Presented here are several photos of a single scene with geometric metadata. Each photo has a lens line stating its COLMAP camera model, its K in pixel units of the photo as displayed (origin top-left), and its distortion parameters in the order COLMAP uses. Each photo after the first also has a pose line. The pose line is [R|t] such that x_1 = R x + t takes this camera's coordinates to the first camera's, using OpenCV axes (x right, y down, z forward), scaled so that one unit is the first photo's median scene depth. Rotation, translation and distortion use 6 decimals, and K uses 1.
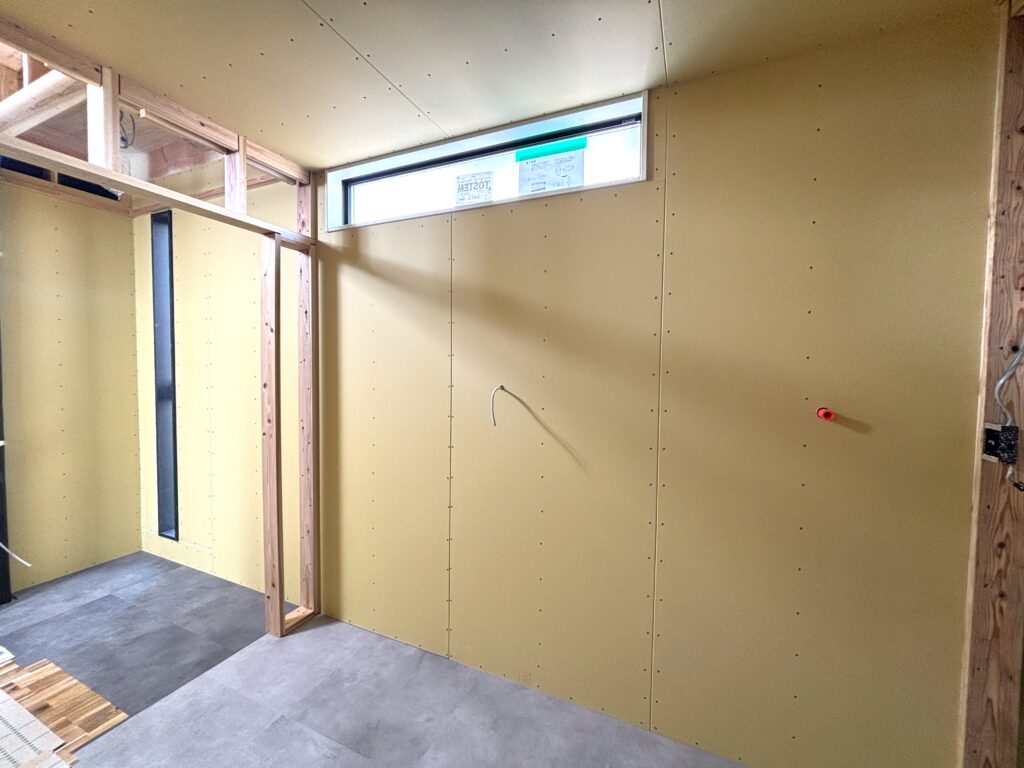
lens RADIAL K [[410.9, 0, 514.7], [0, 410.9, 382.9], [0, 0, 1]] dist [-0.003457, -0.000343]
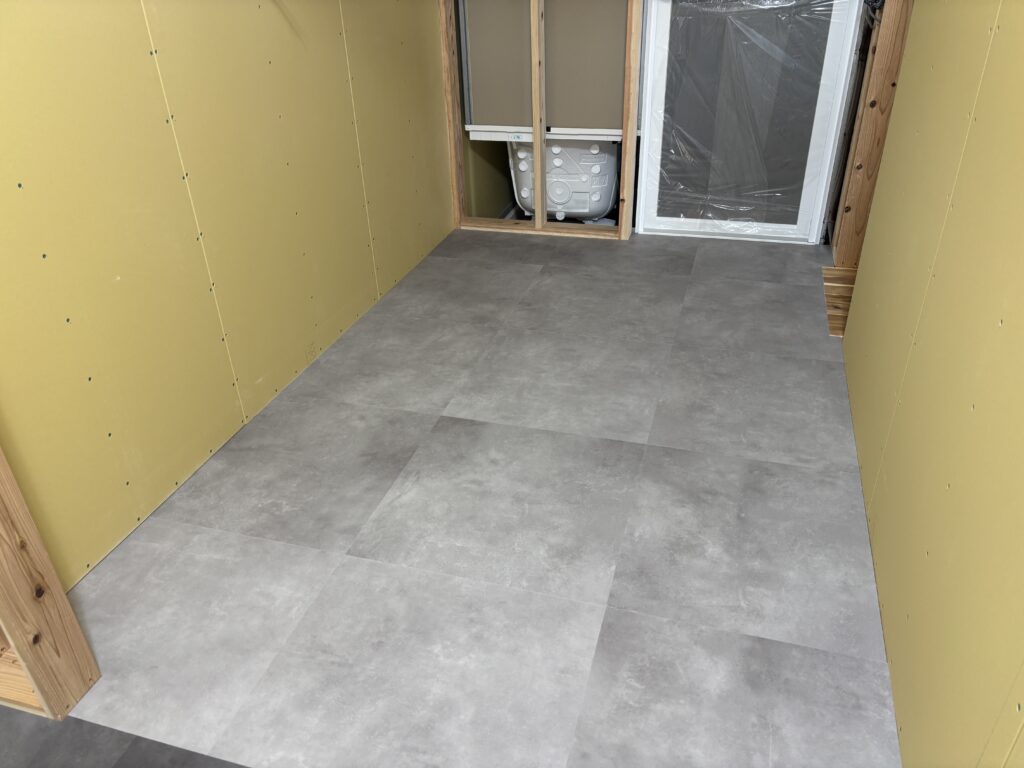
lens RADIAL K [[775.3, 0, 514.1], [0, 775.3, 386.1], [0, 0, 1]] dist [-0.001796, -0.004811]
pose [[-0.127507, -0.512358, 0.849253, -1.380228], [0.072946, 0.849079, 0.523205, 0.045208], [-0.989152, 0.128662, -0.070889, 0.789961]]
